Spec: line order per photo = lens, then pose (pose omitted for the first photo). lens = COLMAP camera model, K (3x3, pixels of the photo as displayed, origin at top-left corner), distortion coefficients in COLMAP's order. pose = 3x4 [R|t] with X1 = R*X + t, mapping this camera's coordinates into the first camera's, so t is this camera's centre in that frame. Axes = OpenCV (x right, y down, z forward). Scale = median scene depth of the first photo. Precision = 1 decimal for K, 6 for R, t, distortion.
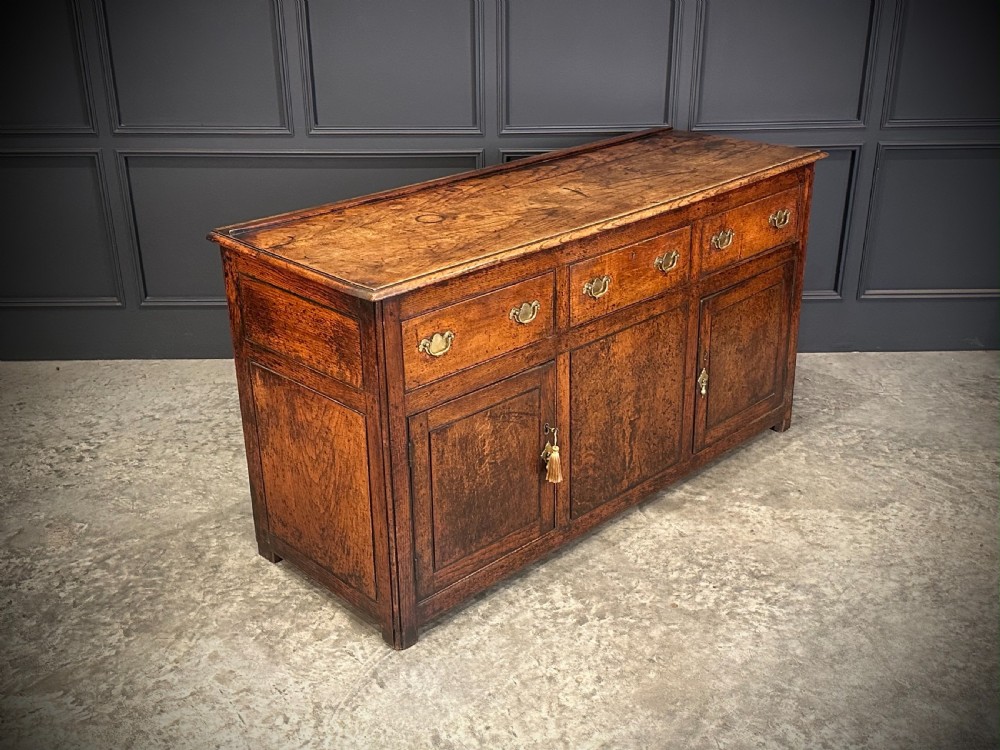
lens RADIAL K [[1049.7, 0, 494.3], [0, 1049.7, 371.6], [0, 0, 1]] dist [0.178364, -0.351525]
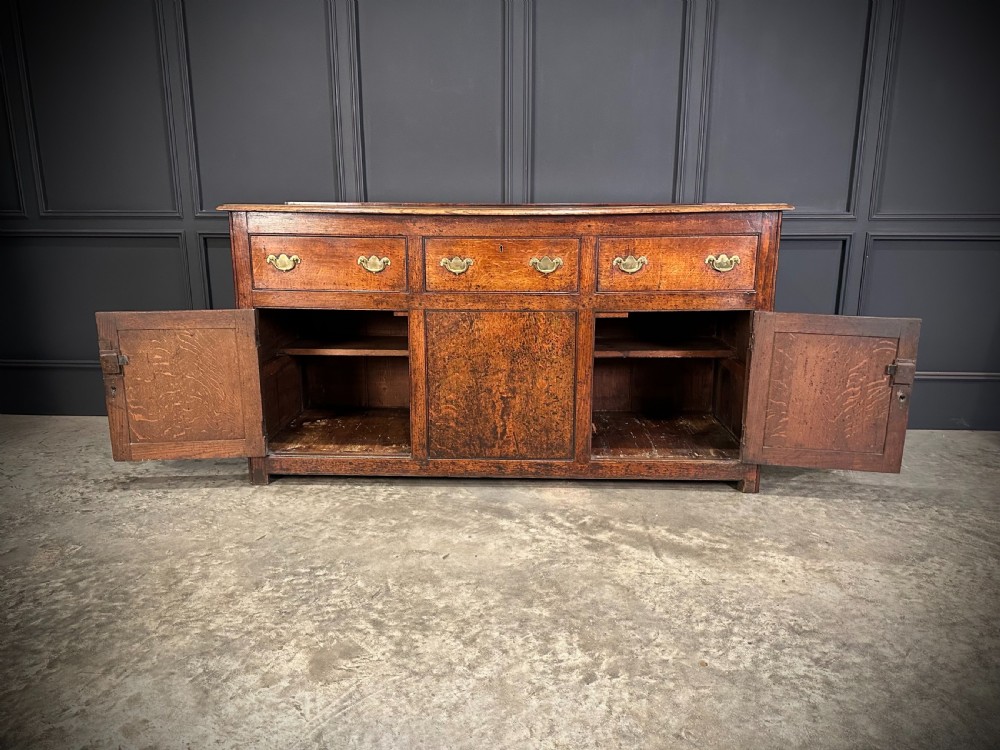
lens RADIAL K [[697.5, 0, 503.0], [0, 697.5, 373.9], [0, 0, 1]] dist [0.017010, -0.024030]
pose [[0.997956, 0.023259, -0.059527, 0.041015], [-0.033444, 0.983770, -0.176289, 0.097371], [0.054461, 0.177920, 0.982537, 0.408256]]
